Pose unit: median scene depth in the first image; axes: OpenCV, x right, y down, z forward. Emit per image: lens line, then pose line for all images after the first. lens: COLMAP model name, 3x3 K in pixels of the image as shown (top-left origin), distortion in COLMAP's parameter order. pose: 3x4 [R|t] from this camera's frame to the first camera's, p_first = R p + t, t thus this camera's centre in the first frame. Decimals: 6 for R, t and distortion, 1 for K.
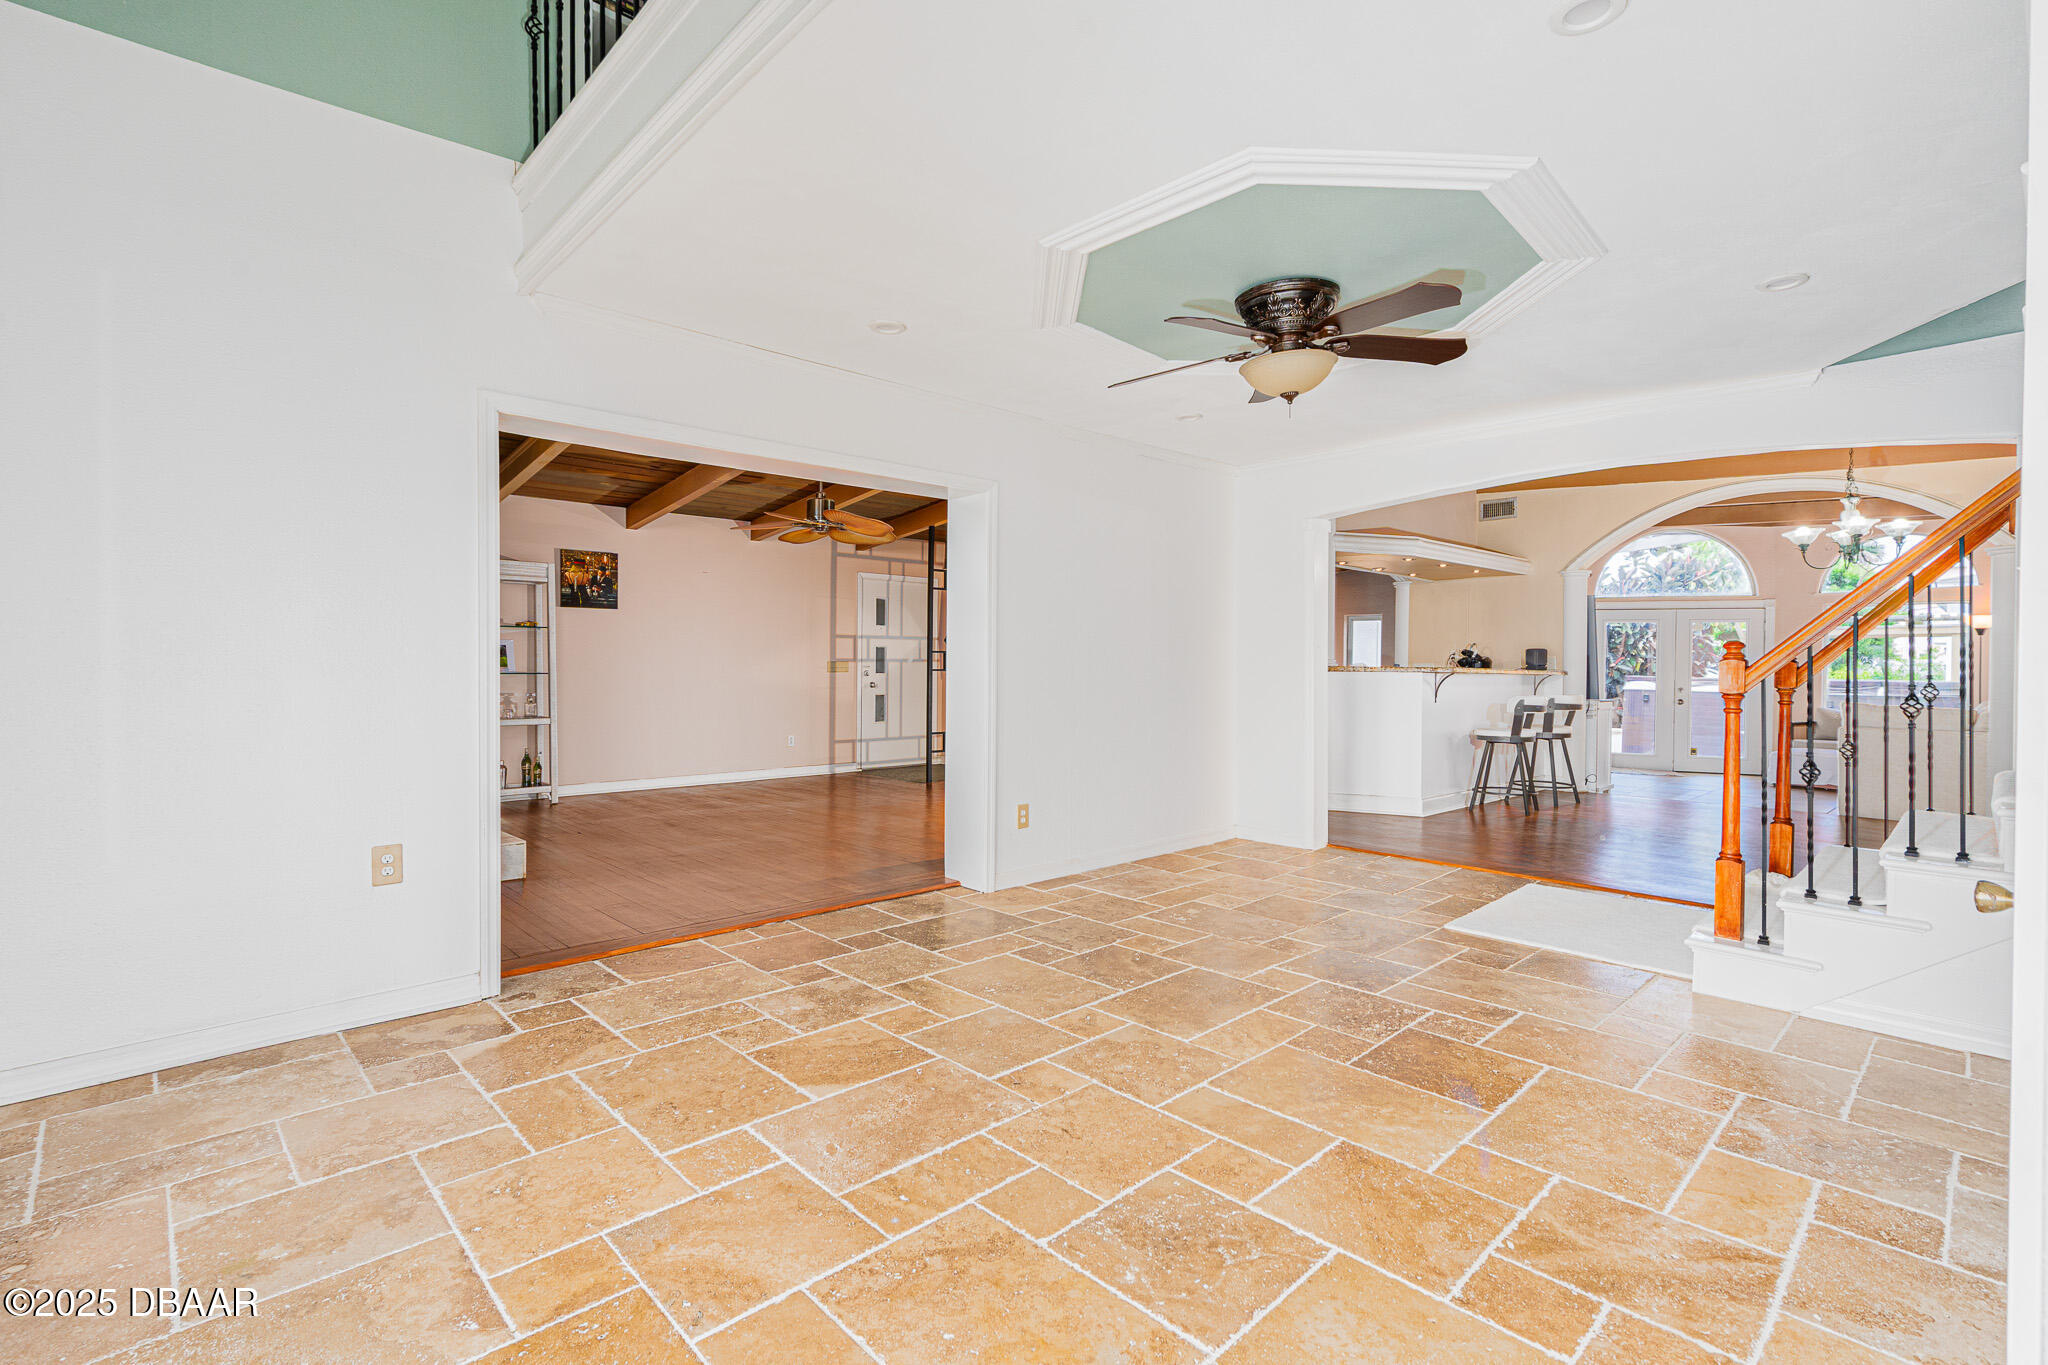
lens RADIAL K [[941.3, 0, 1031.5], [0, 941.3, 665.5], [0, 0, 1]] dist [-0.001895, 0.000121]
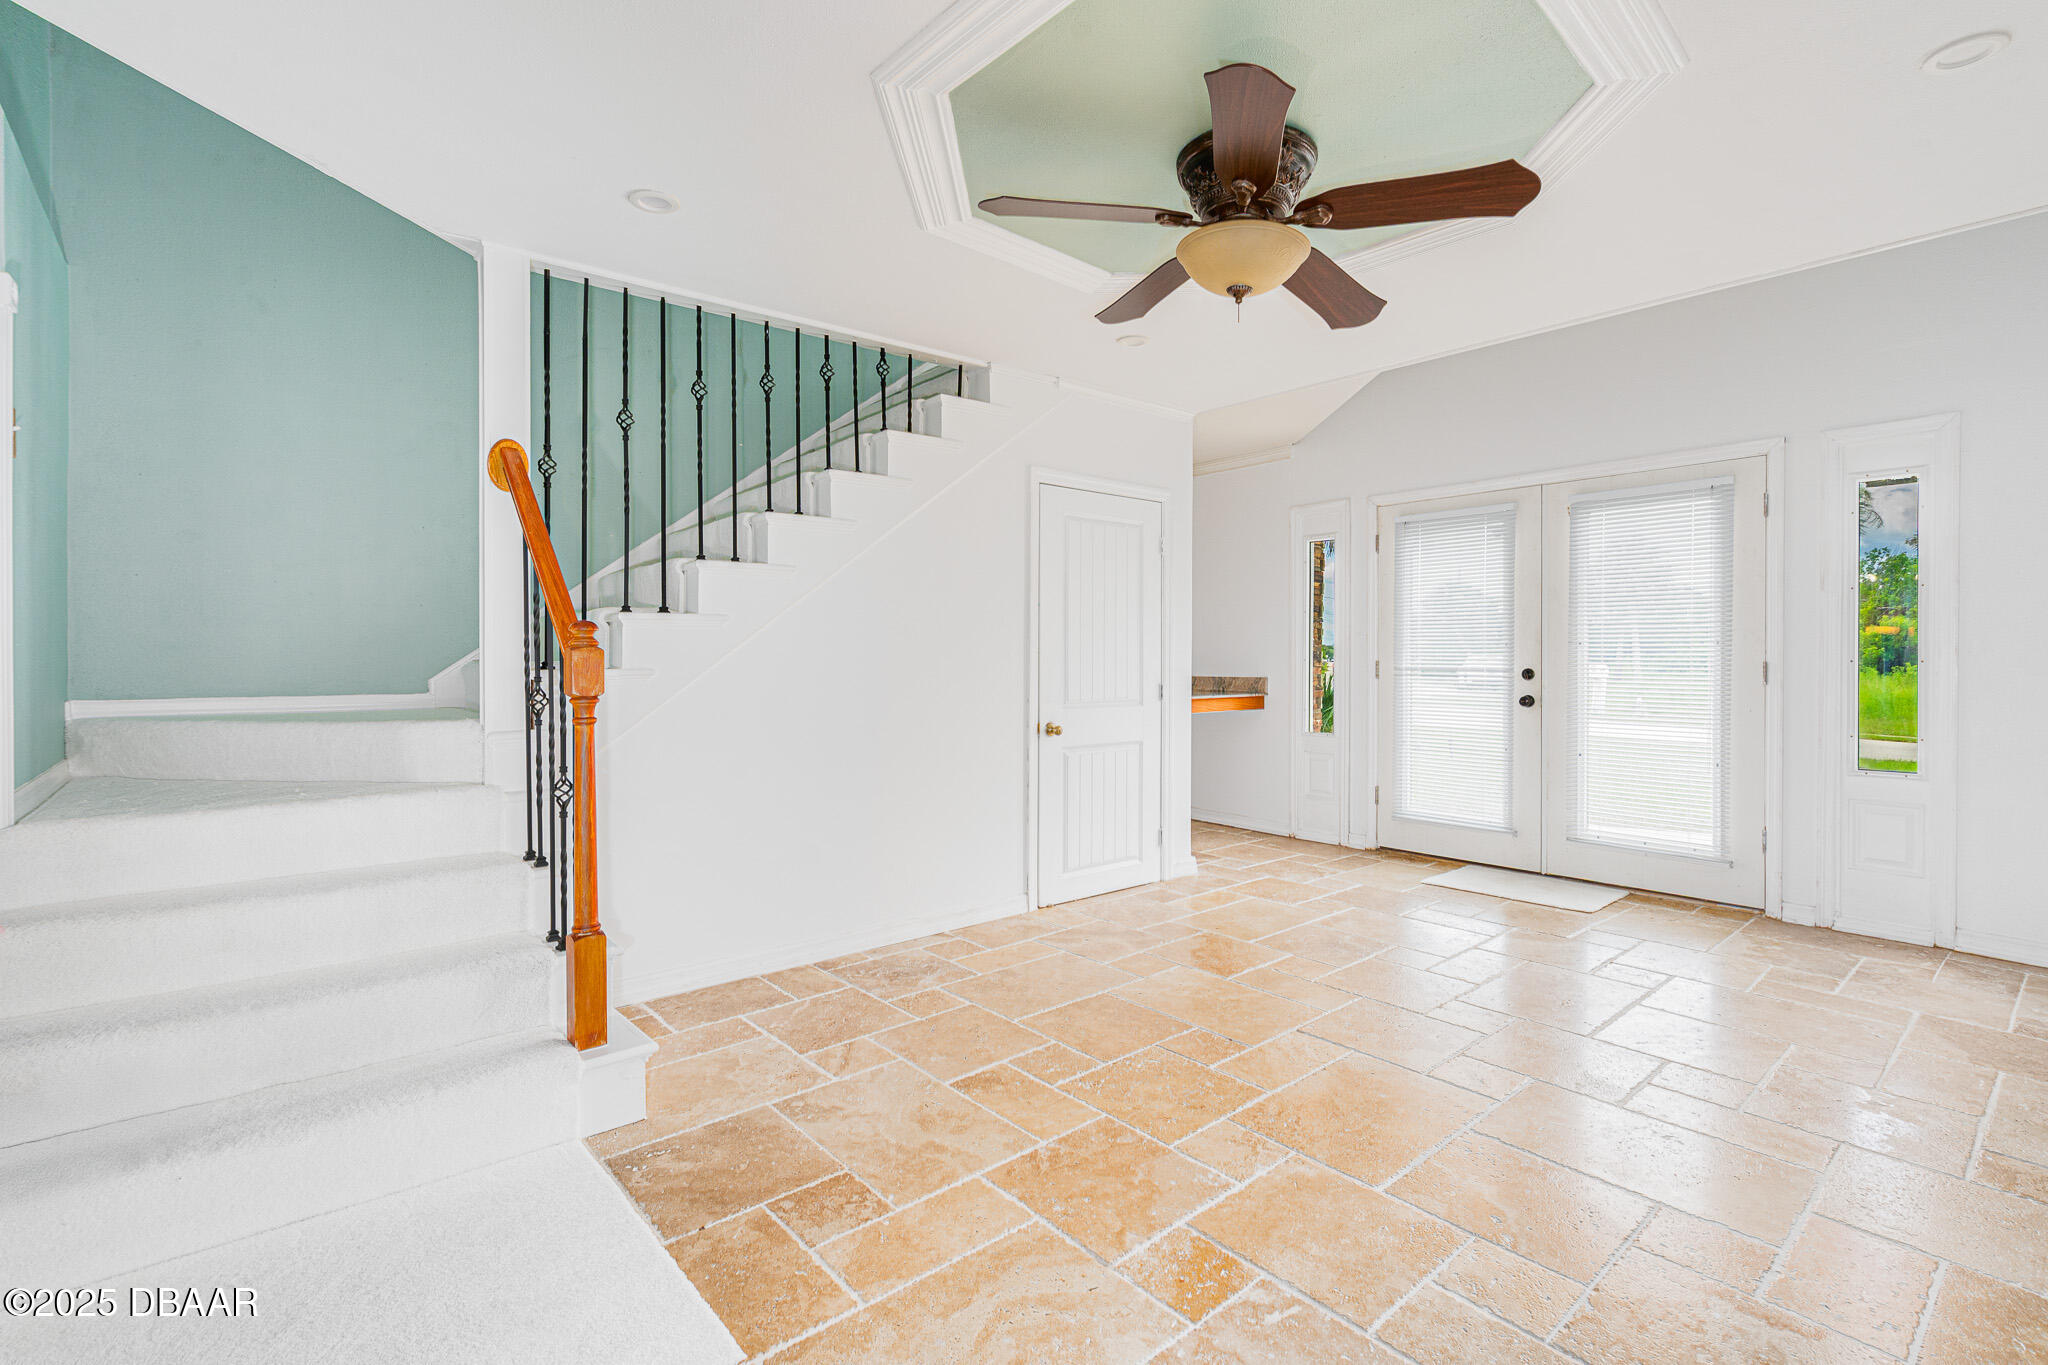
lens RADIAL K [[941.3, 0, 1031.5], [0, 941.3, 665.5], [0, 0, 1]] dist [-0.001895, 0.000121]
pose [[-0.998394, -0.007245, 0.056178, 0.422481], [-0.006337, 0.999847, 0.016318, -0.007647], [-0.056288, 0.015936, -0.998287, 1.884639]]
